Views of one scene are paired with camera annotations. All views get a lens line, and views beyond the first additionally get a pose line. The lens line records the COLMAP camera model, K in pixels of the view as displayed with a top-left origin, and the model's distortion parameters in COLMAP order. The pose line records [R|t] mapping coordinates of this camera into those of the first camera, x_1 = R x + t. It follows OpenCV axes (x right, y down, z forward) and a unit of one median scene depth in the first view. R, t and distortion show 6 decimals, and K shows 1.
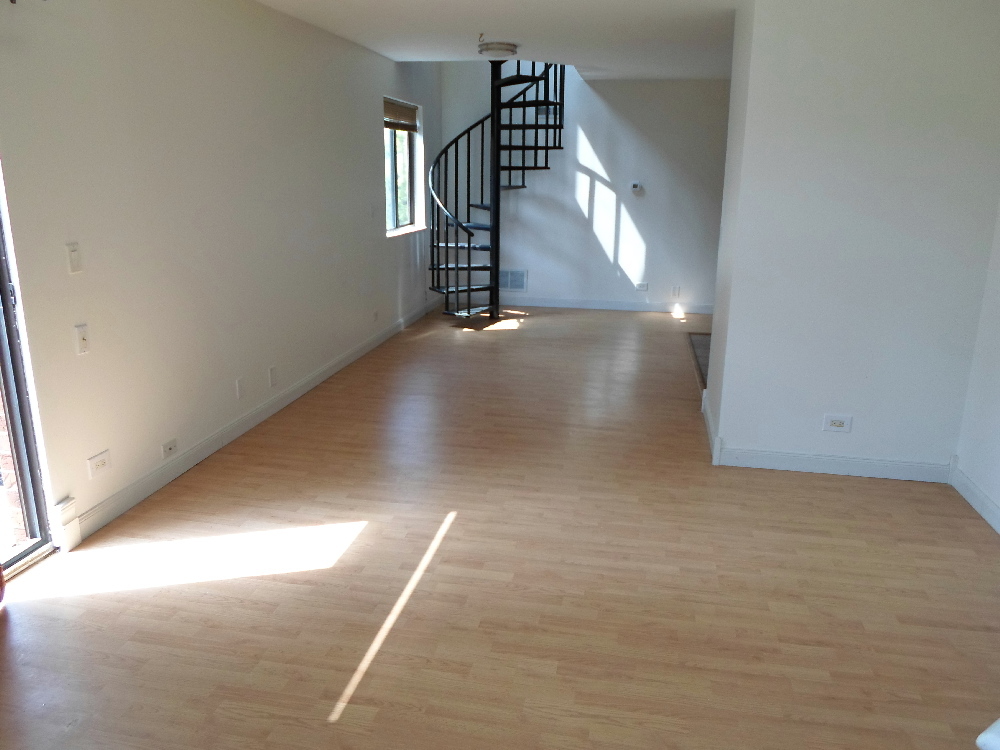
lens RADIAL K [[771.4, 0, 500.0], [0, 771.4, 375.0], [0, 0, 1]] dist [-0.039406, 0.010832]
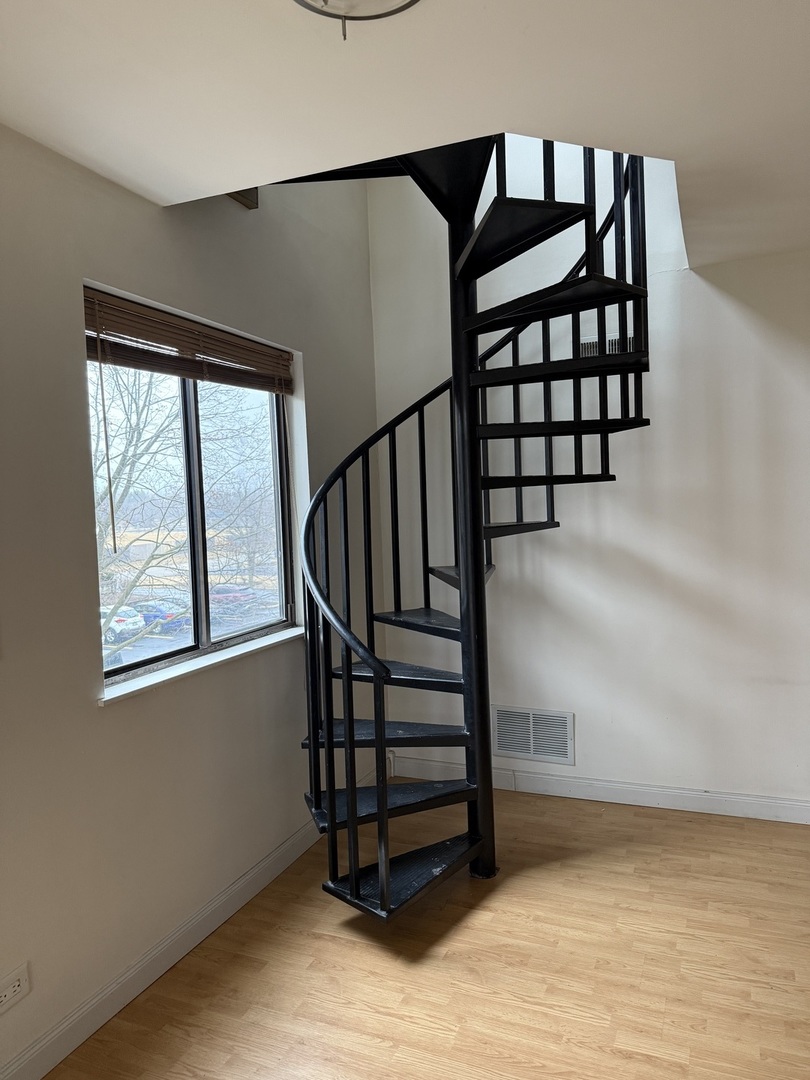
lens RADIAL K [[768.7, 0, 405.0], [0, 768.7, 540.0], [0, 0, 1]] dist [0.079377, -0.002309]
pose [[0.978534, -0.040409, -0.202083, 0.038309], [-0.003480, 0.977209, -0.212253, -0.152296], [0.206055, 0.208400, 0.956091, 0.606550]]
